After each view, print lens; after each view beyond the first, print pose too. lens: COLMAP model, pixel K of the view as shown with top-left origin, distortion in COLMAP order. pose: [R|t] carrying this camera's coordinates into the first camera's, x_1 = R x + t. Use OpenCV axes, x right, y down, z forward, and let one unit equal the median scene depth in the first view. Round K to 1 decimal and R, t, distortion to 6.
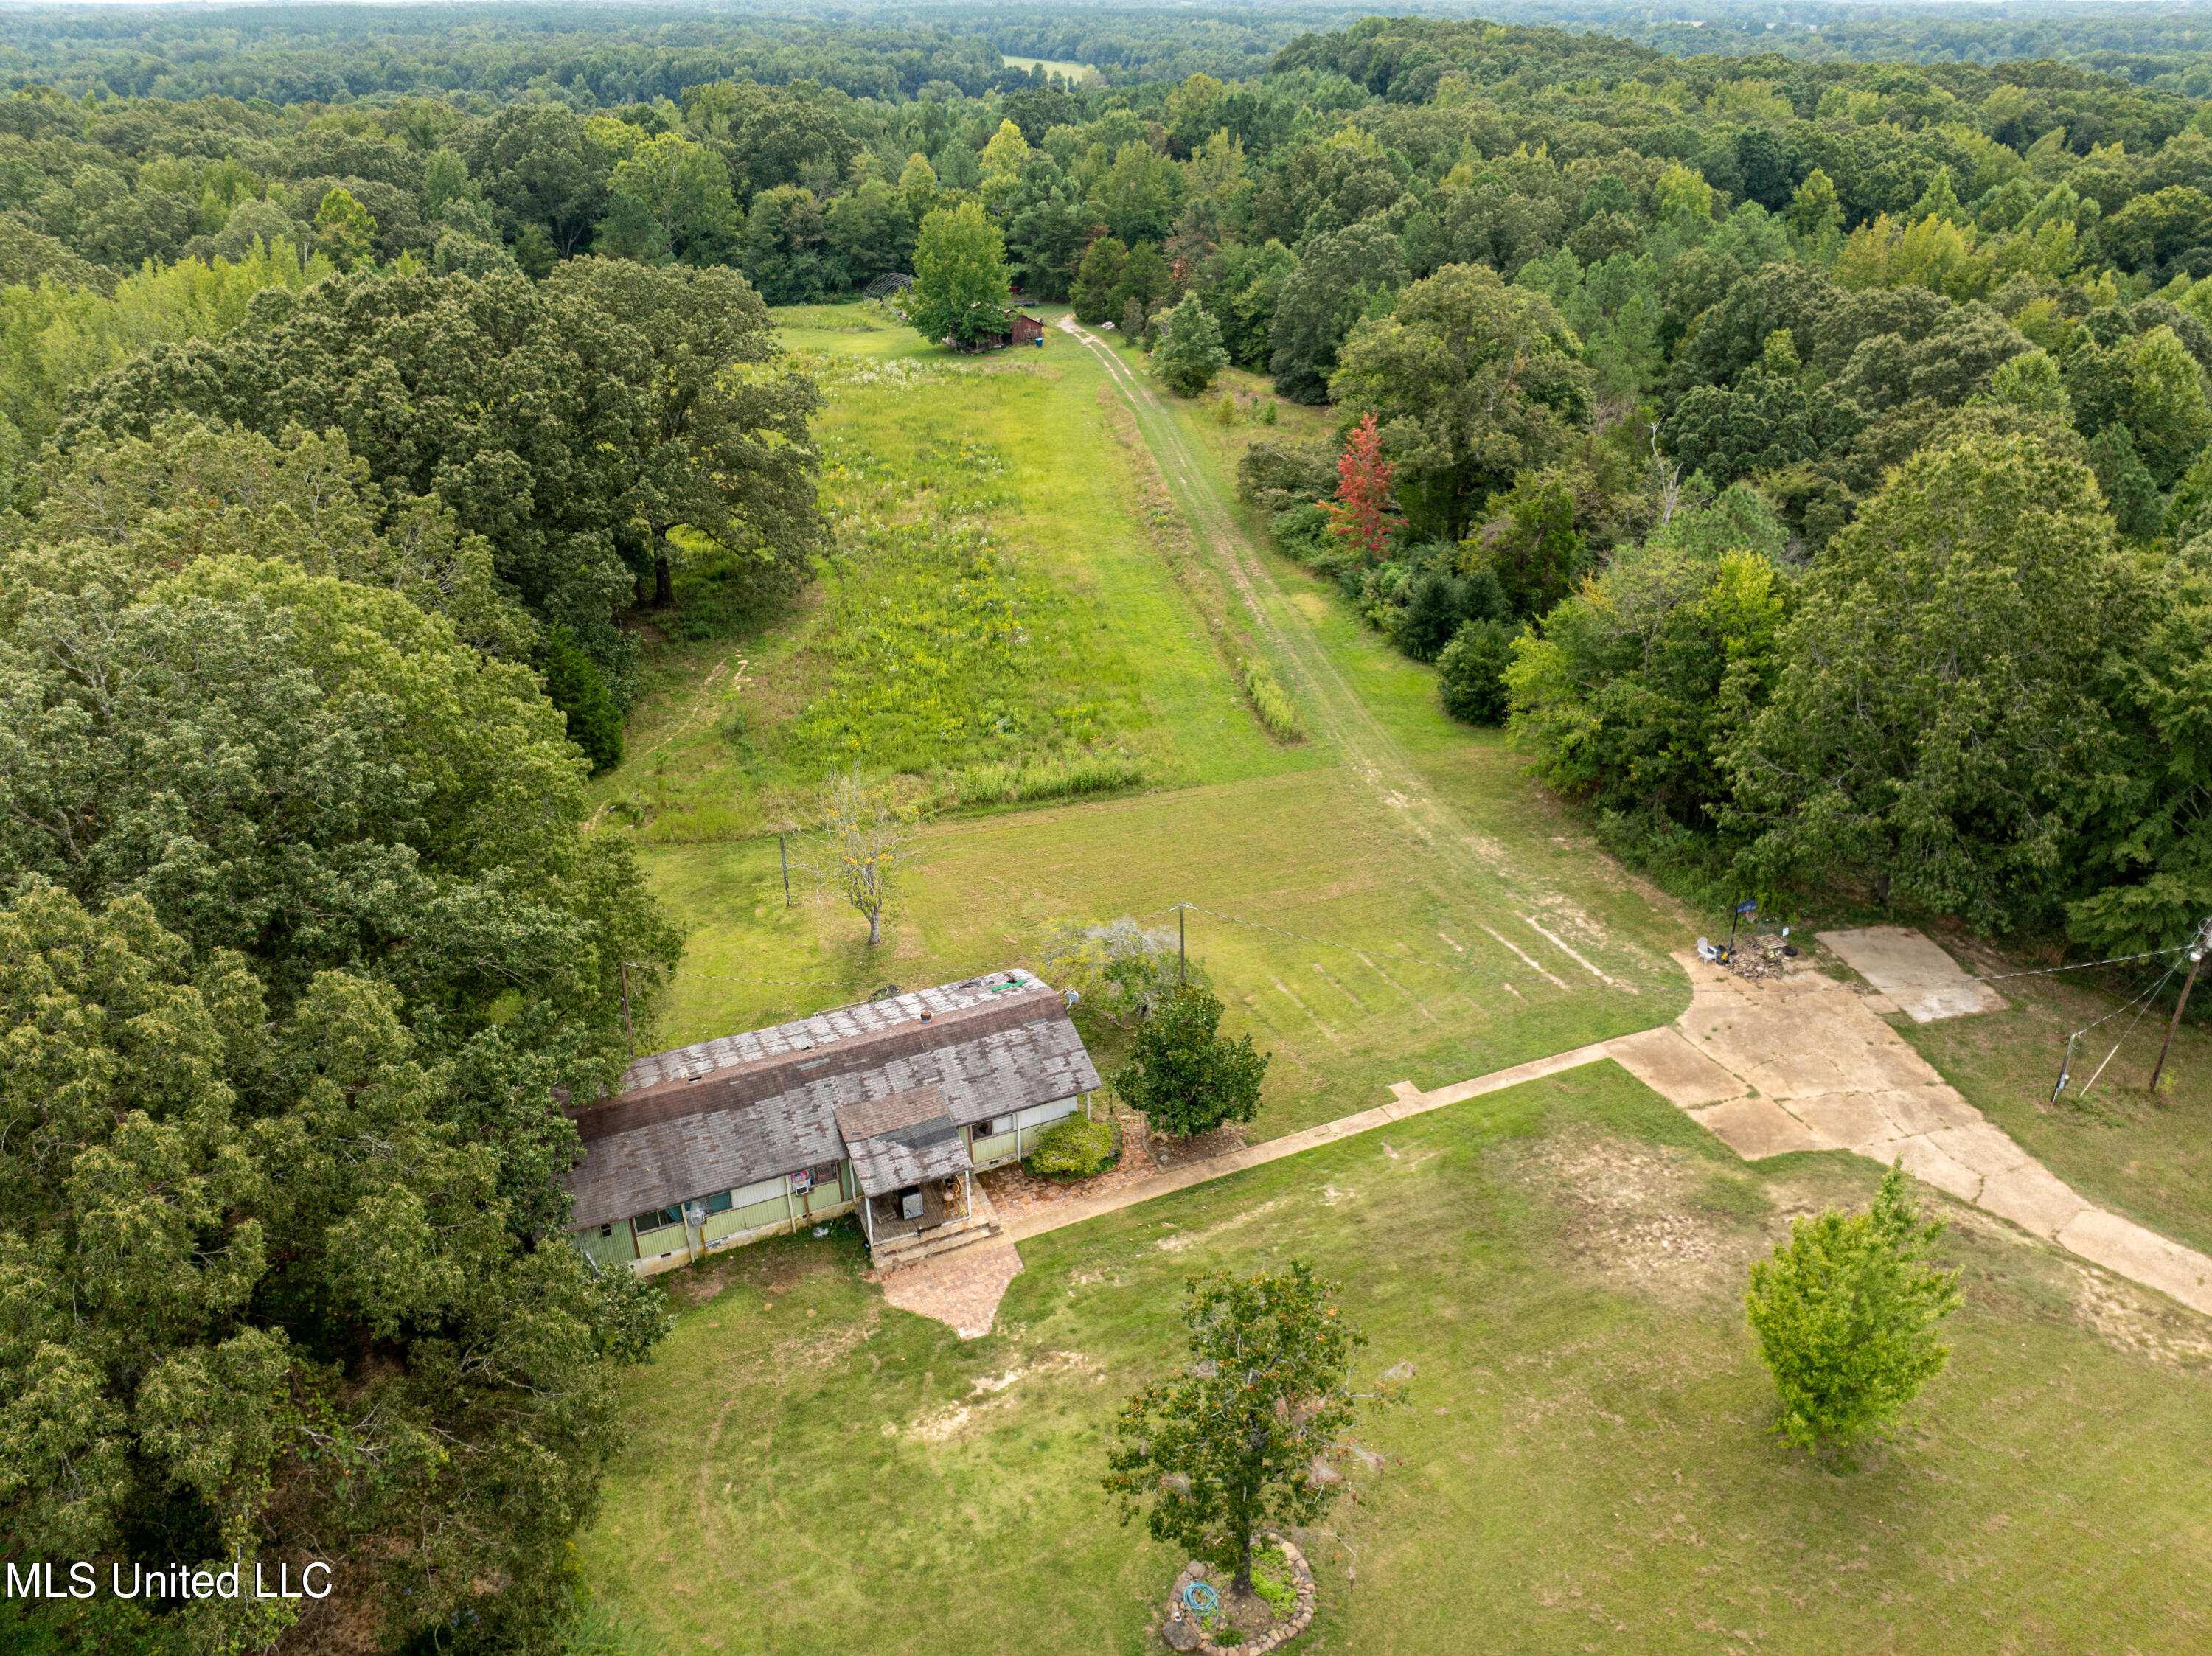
lens RADIAL K [[1572.3, 0, 1104.7], [0, 1572.3, 812.1], [0, 0, 1]] dist [-0.042520, 0.011898]
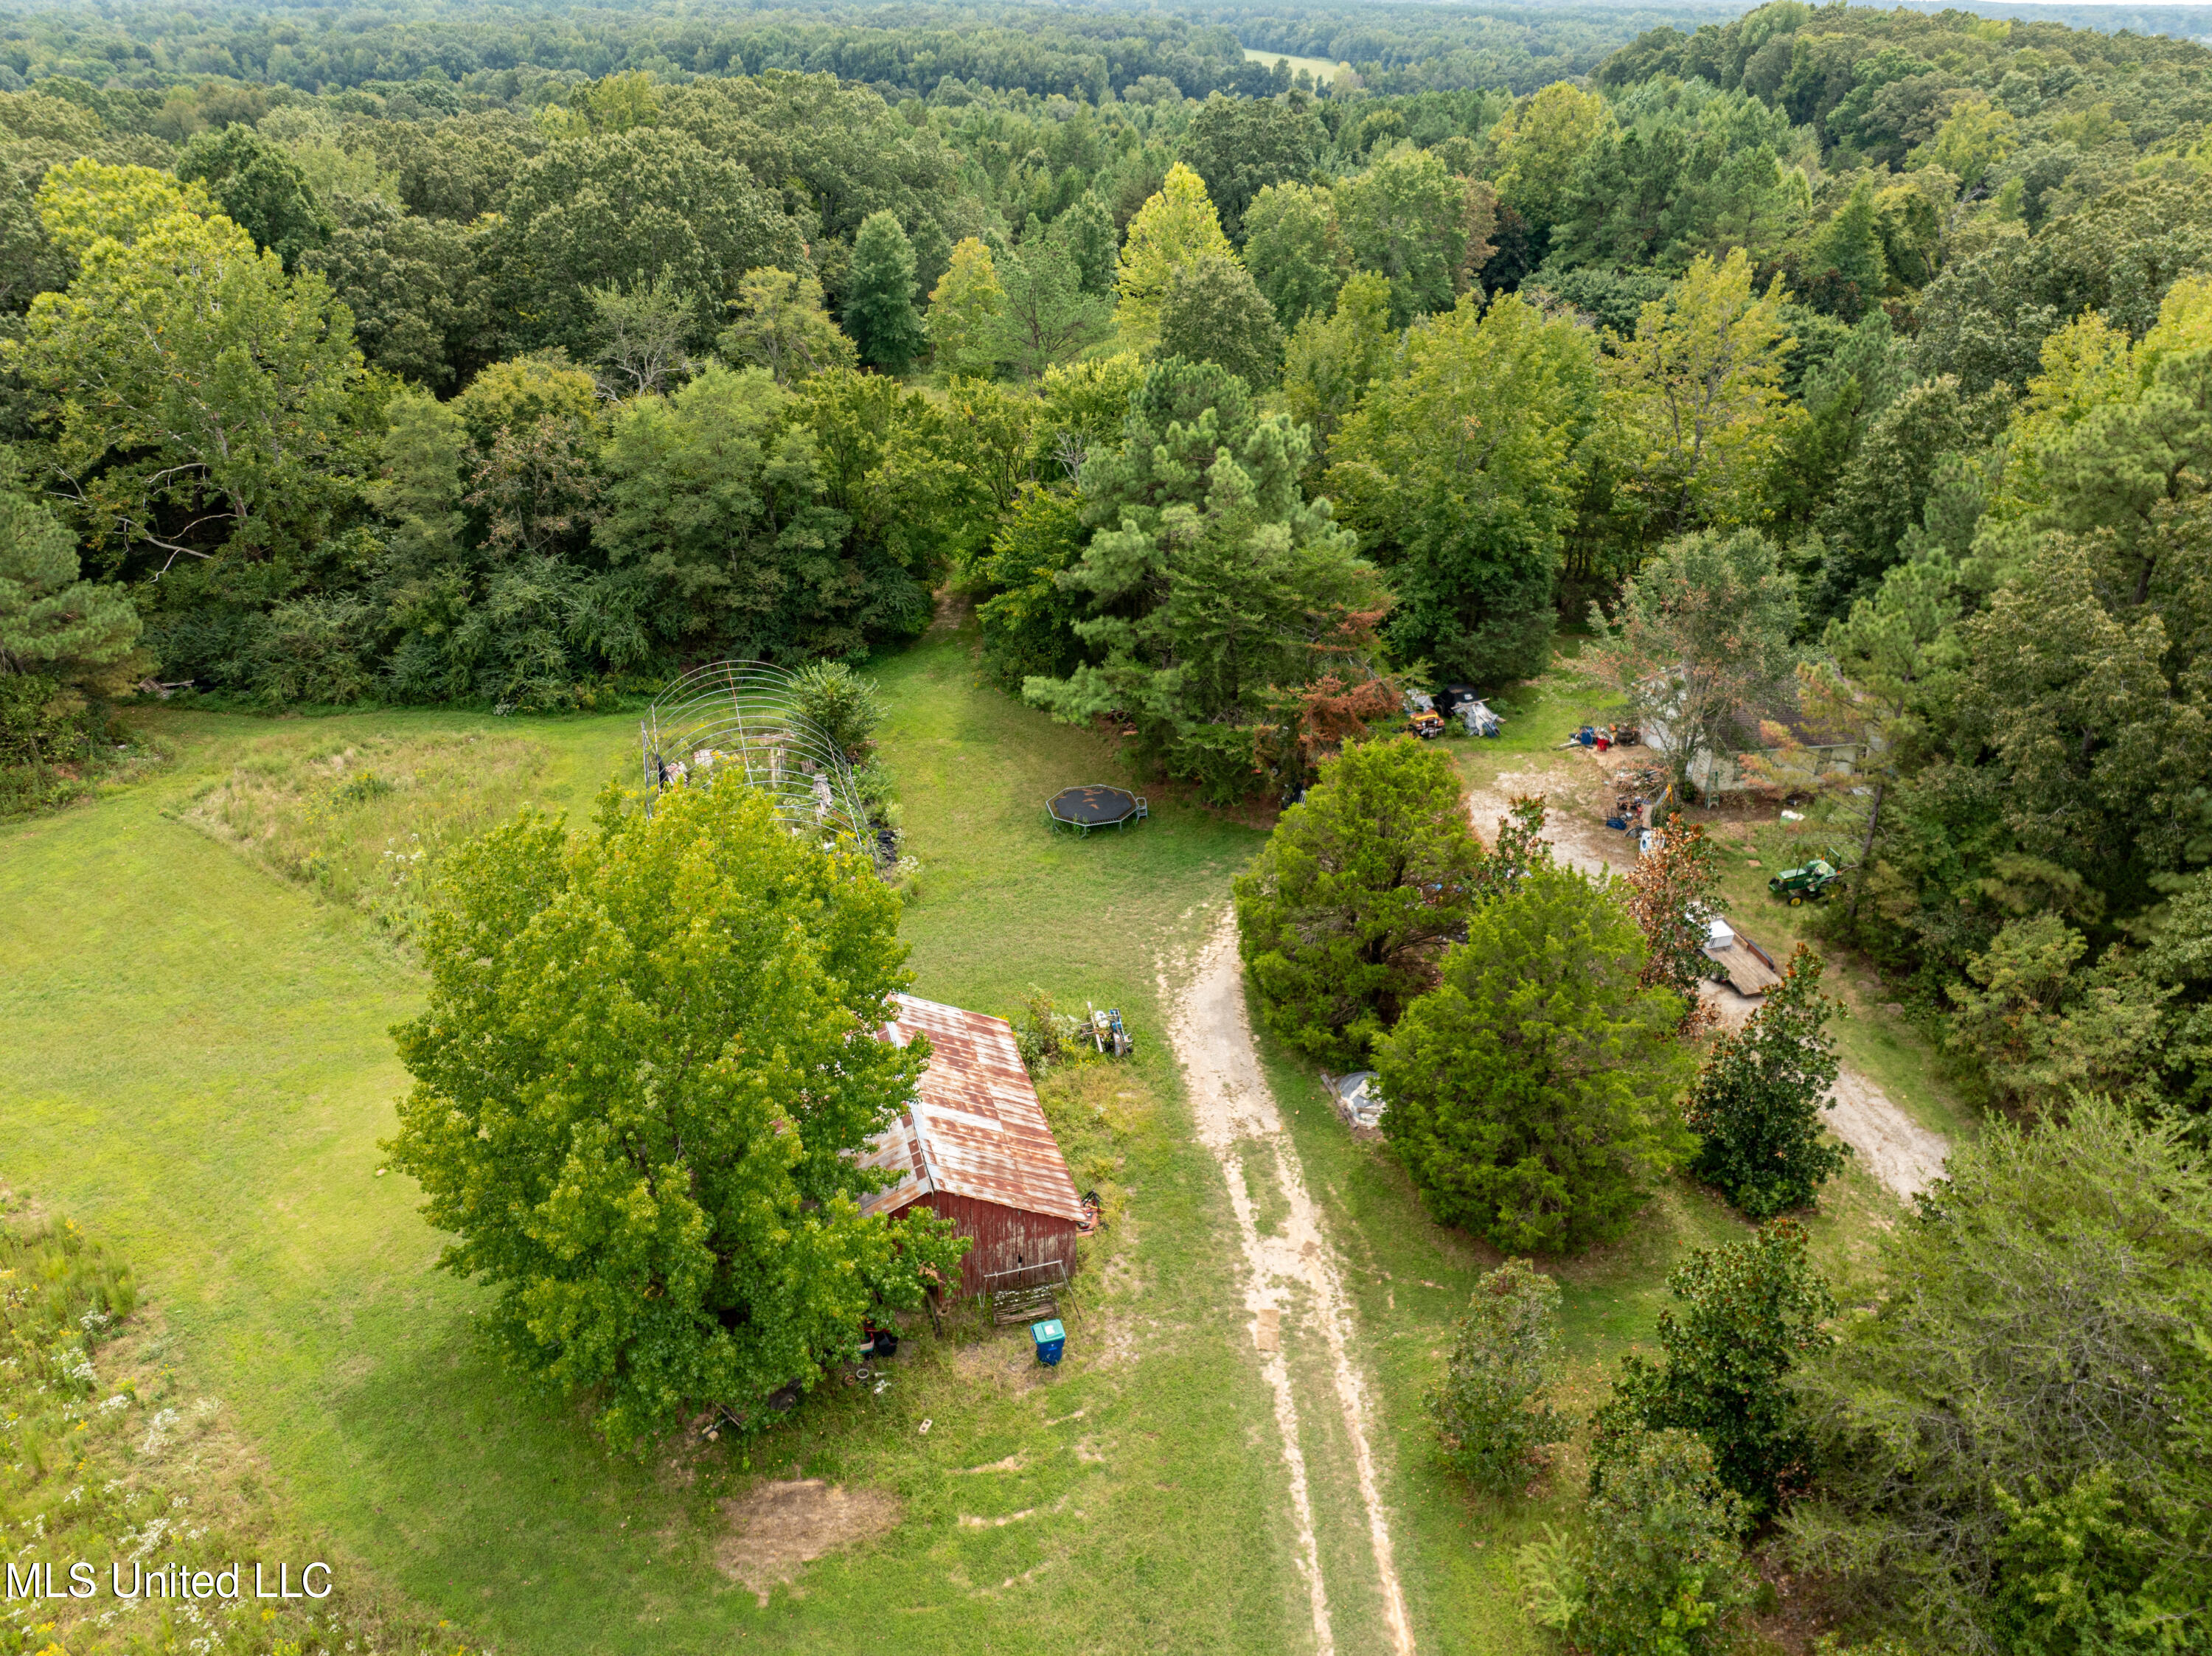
lens RADIAL K [[1572.3, 0, 1094.1], [0, 1572.3, 809.3], [0, 0, 1]] dist [-0.042520, 0.011898]
pose [[0.988366, 0.085038, -0.126101, -0.024989], [-0.084869, 0.996369, 0.006717, -0.650369], [0.126214, 0.004063, 0.991995, 1.361205]]
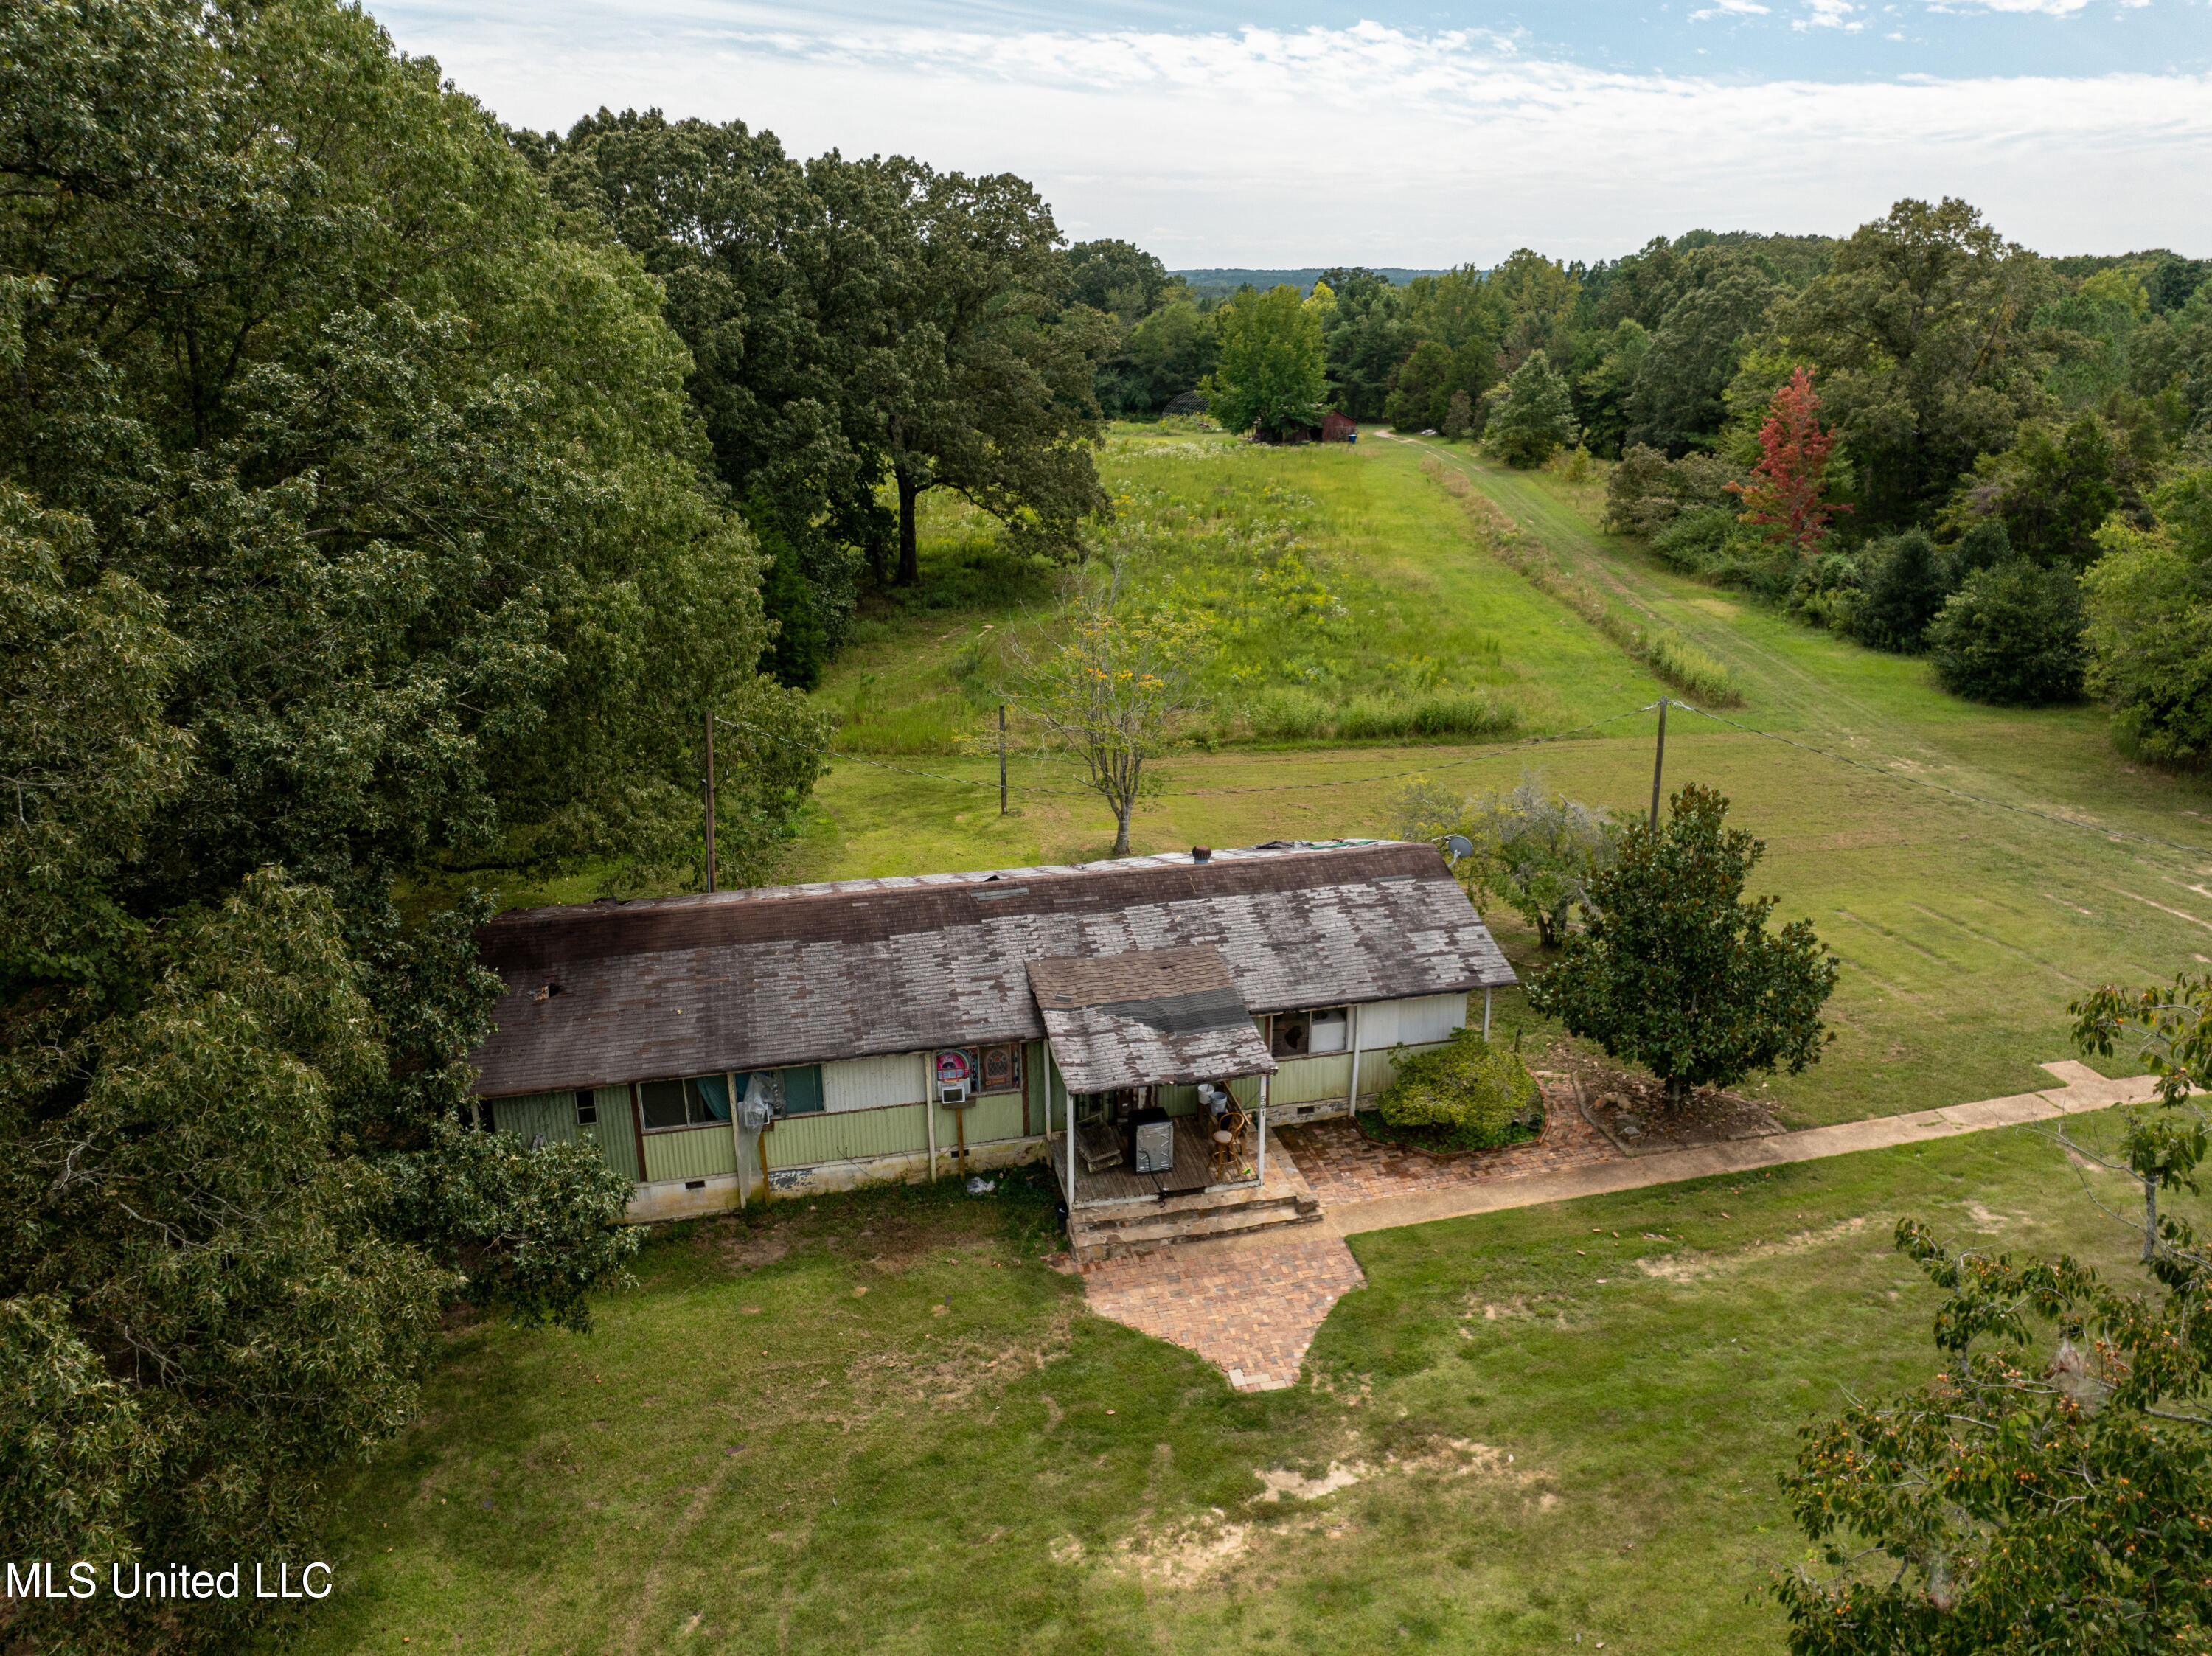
lens RADIAL K [[1572.3, 0, 1097.1], [0, 1572.3, 808.0], [0, 0, 1]] dist [-0.042520, 0.011898]
pose [[0.982731, 0.060694, -0.174802, -0.026821], [-0.087707, 0.984602, -0.151218, 0.105503], [0.162932, 0.163938, 0.972922, 0.222318]]
